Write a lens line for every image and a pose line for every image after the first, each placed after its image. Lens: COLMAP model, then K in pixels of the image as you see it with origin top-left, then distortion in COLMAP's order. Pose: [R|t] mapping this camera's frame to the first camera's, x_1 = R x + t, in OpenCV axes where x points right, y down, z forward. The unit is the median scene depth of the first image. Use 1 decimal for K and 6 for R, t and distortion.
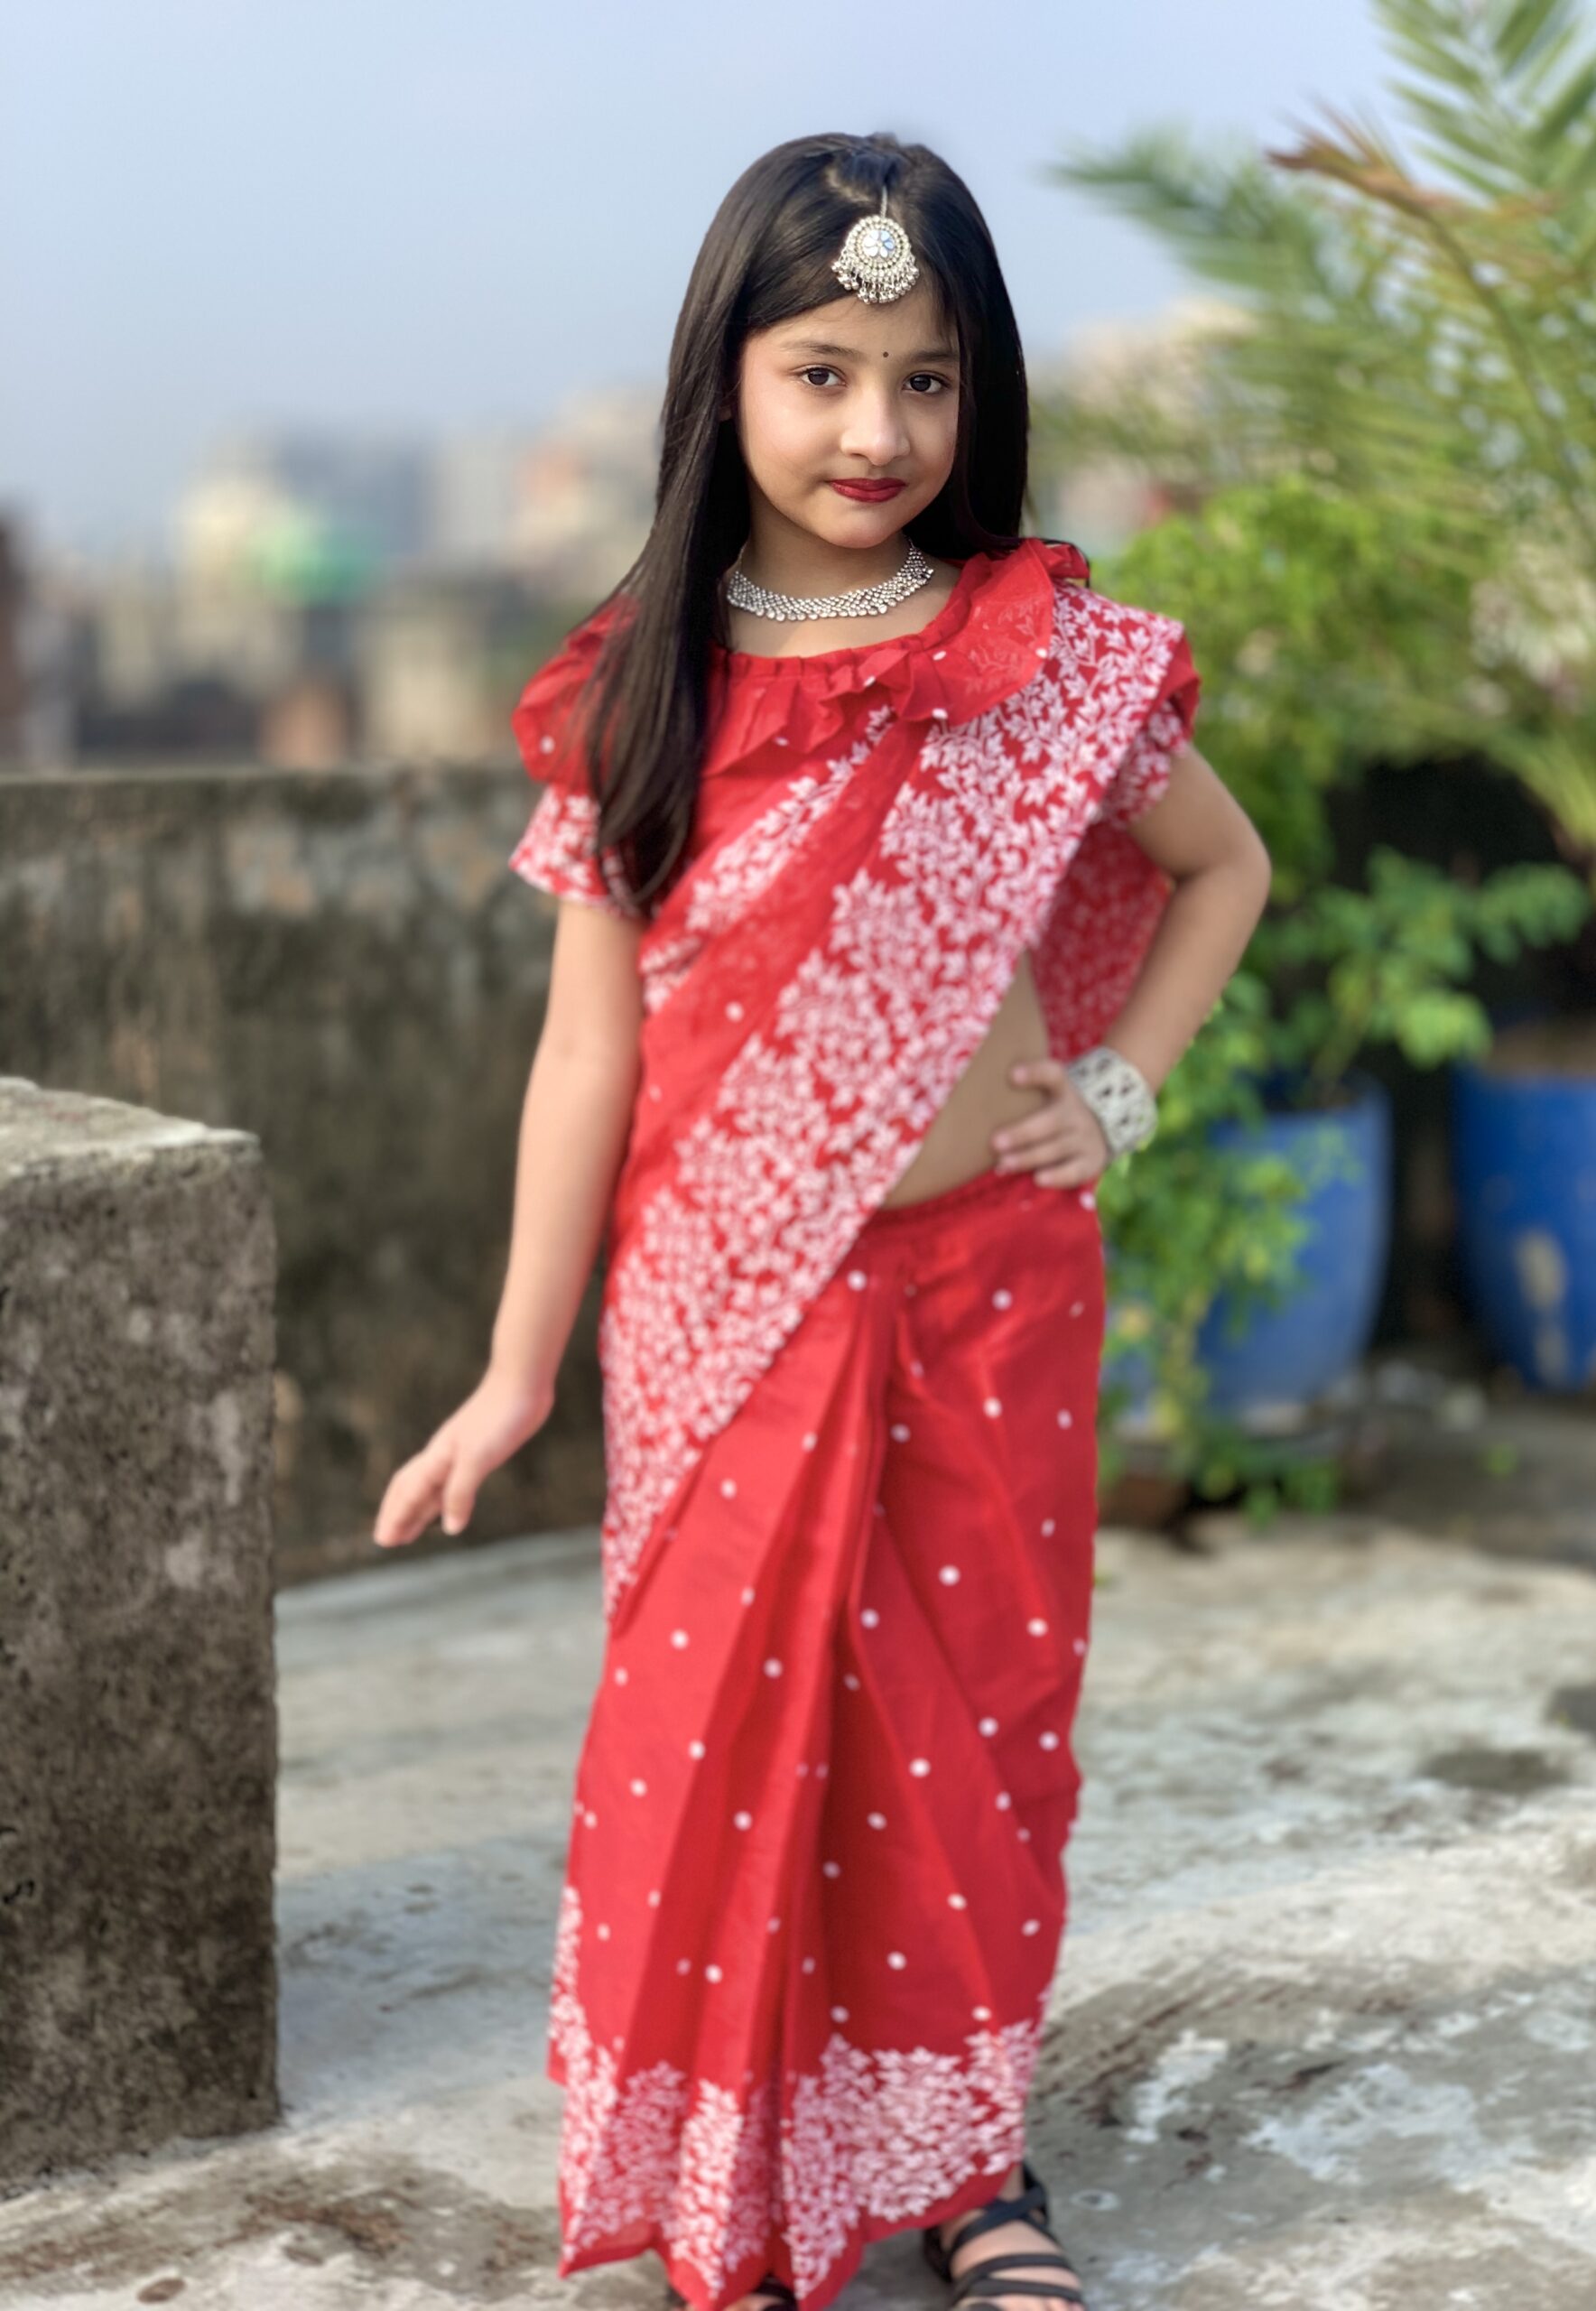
lens RADIAL K [[3521.8, 0, 783.1], [0, 3521.8, 1173.3], [0, 0, 1]] dist [-0.017611, 0.000000]
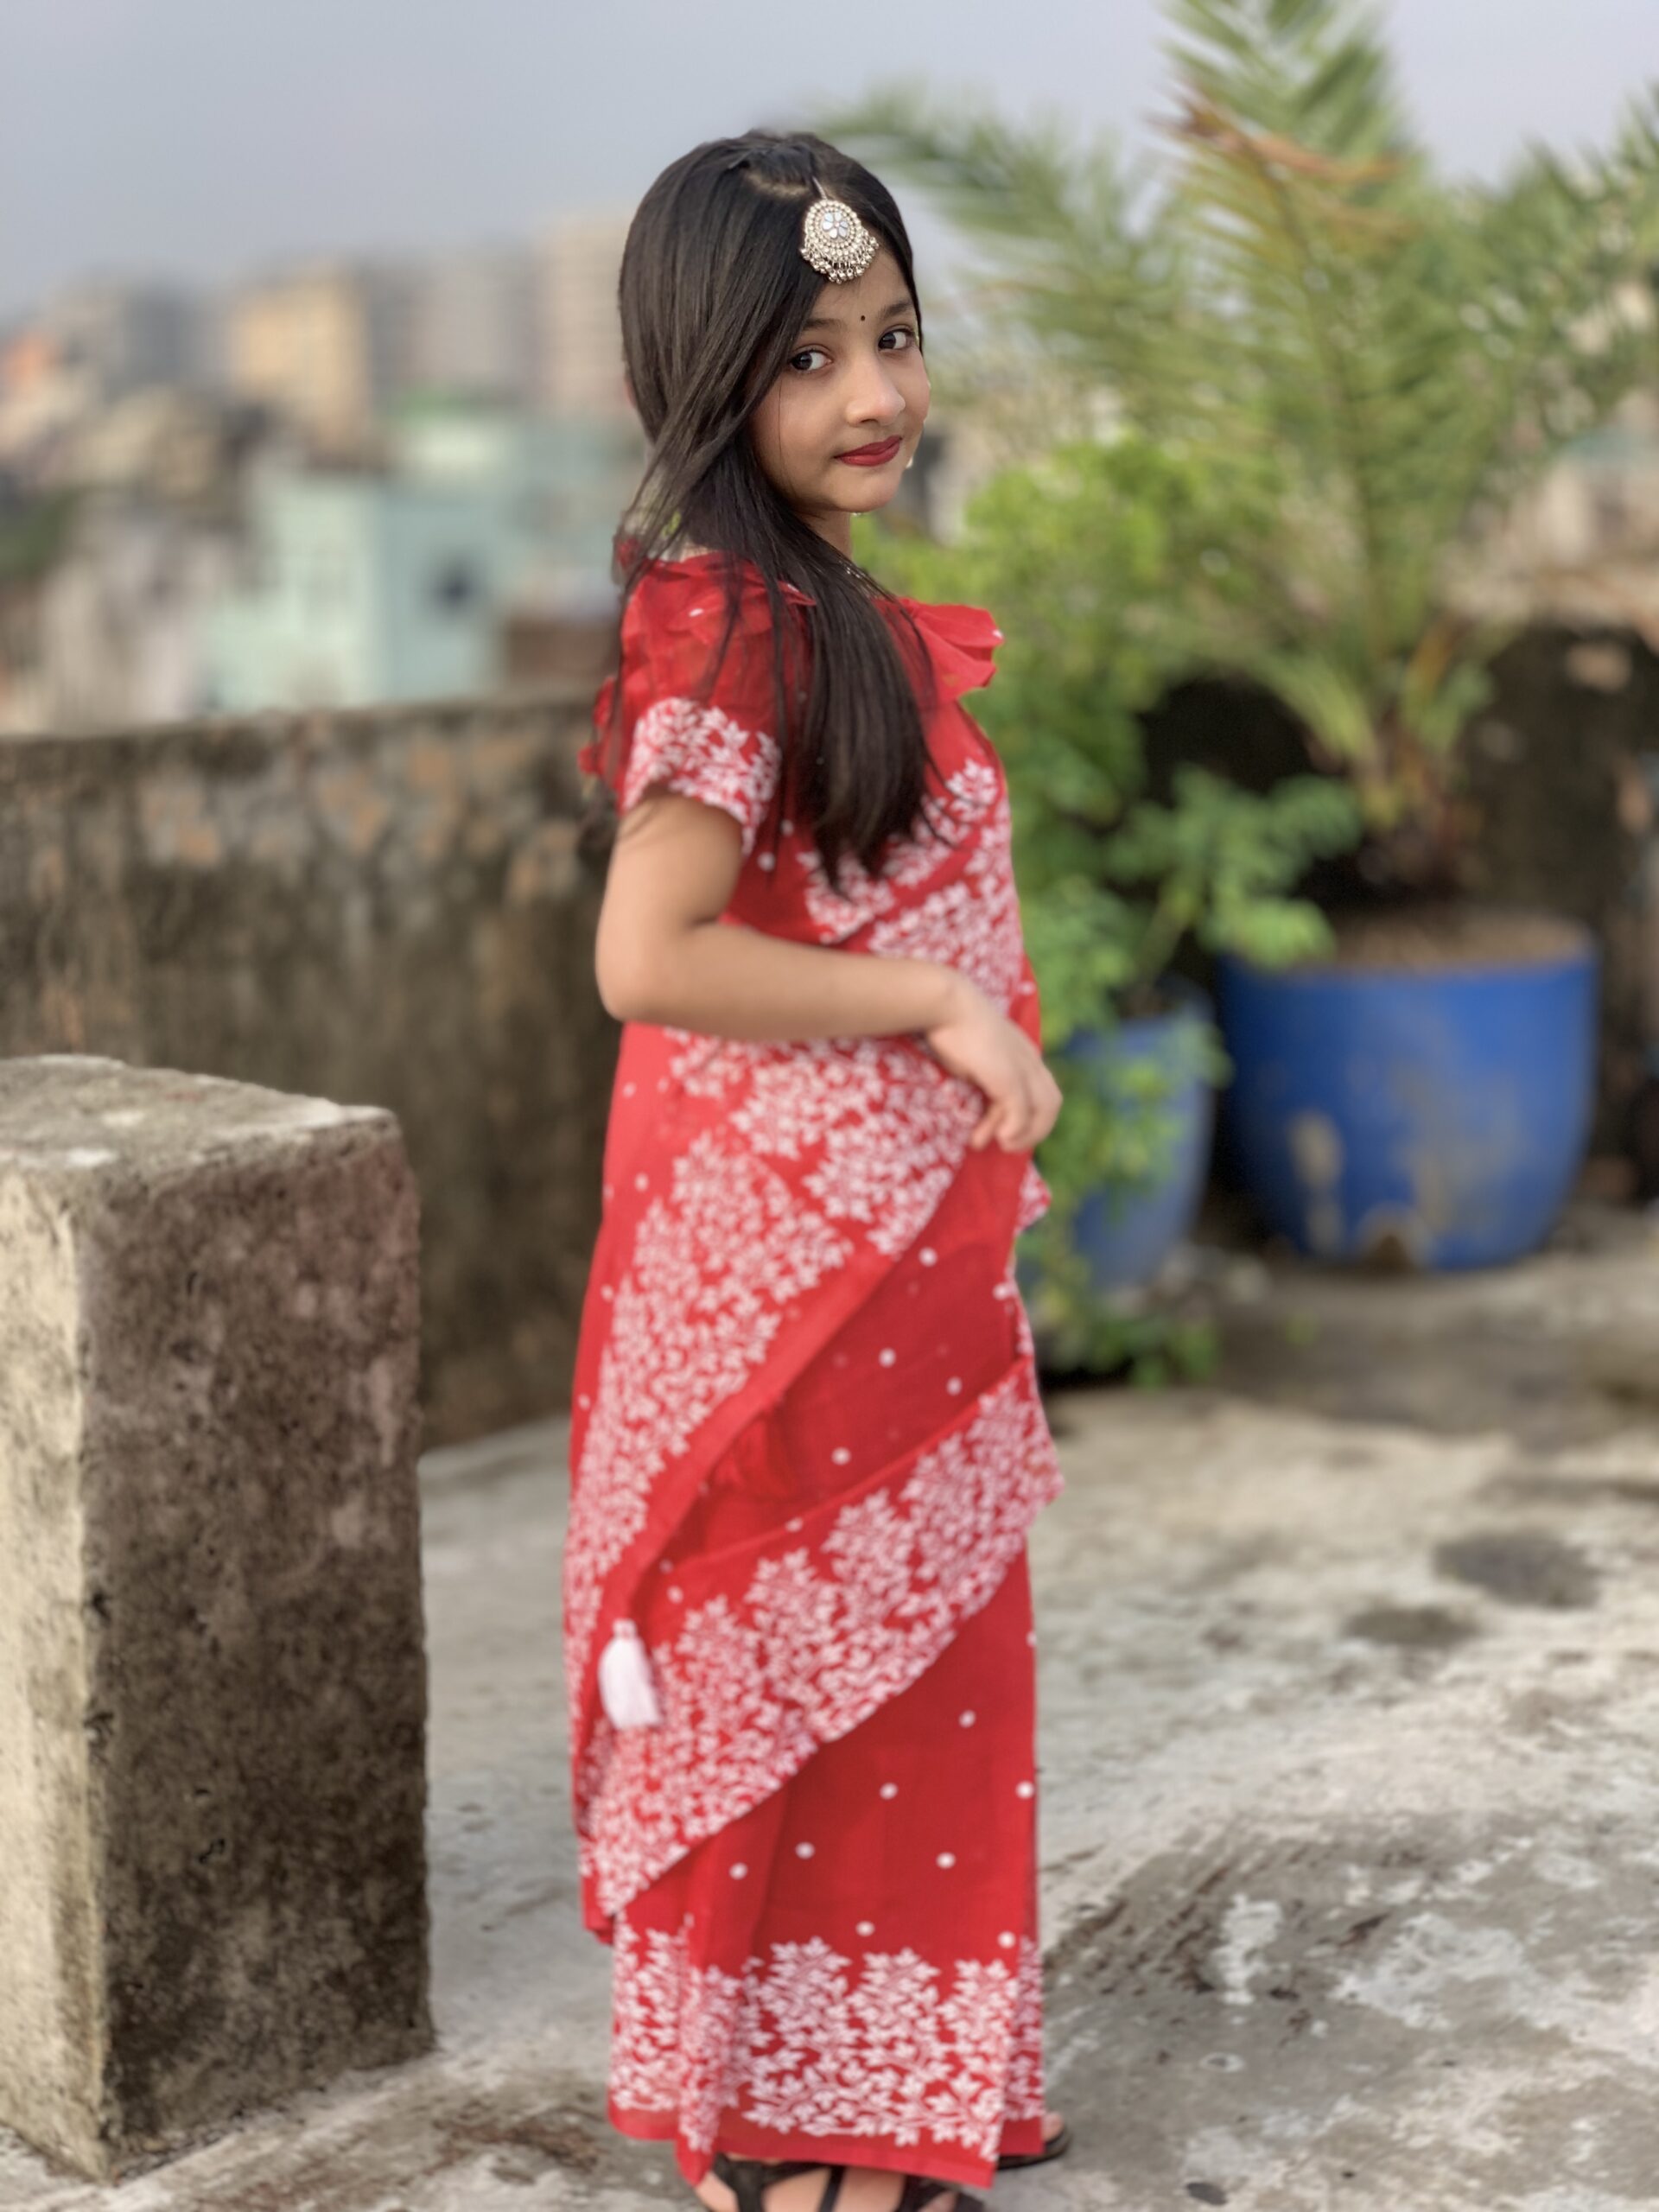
lens RADIAL K [[3372.7, 0, 835.6], [0, 3372.7, 1103.3], [0, 0, 1]] dist [-0.007785, 0.000000]
pose [[0.989806, -0.039968, 0.136697, -0.136615], [0.037579, 0.999093, 0.020015, -0.024583], [-0.137373, -0.014674, 0.990411, -0.007146]]
